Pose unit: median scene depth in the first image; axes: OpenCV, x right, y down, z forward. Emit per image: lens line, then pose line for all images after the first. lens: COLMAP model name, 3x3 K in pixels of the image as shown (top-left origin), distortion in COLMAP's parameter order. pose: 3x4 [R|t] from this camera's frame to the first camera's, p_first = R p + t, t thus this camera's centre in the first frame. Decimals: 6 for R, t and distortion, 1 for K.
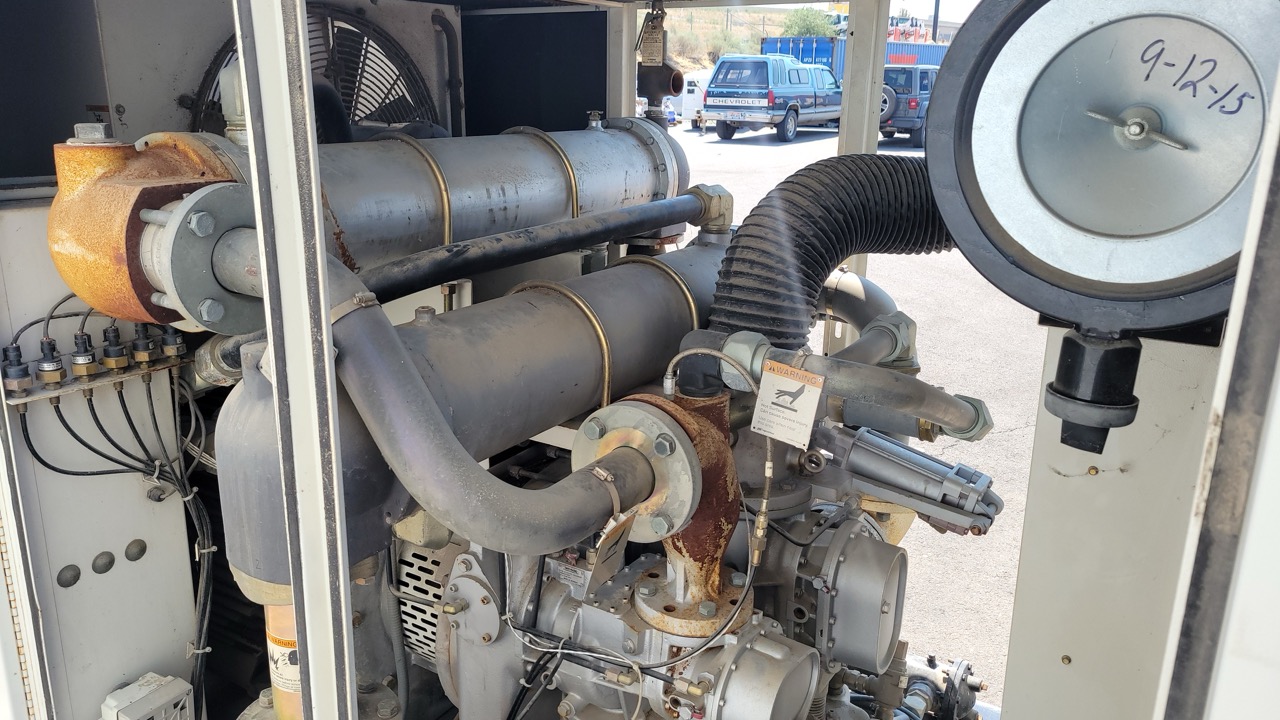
lens RADIAL K [[961.5, 0, 640.0], [0, 961.5, 360.0], [0, 0, 1]] dist [0.019383, -0.001923]
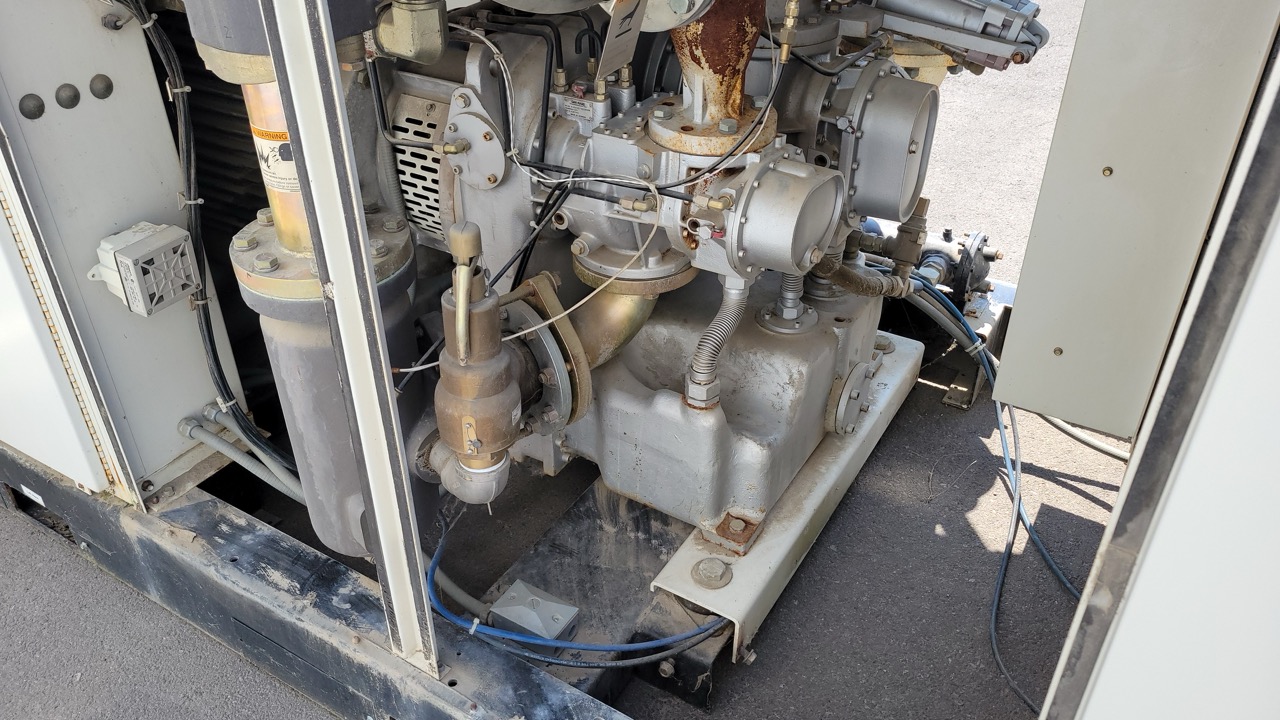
lens RADIAL K [[961.5, 0, 640.0], [0, 961.5, 360.0], [0, 0, 1]] dist [0.019383, -0.001923]
pose [[0.999747, -0.022456, 0.000860, -0.018814], [0.021070, 0.950007, 0.311517, 0.165930], [-0.007812, -0.311421, 0.950240, 0.045526]]
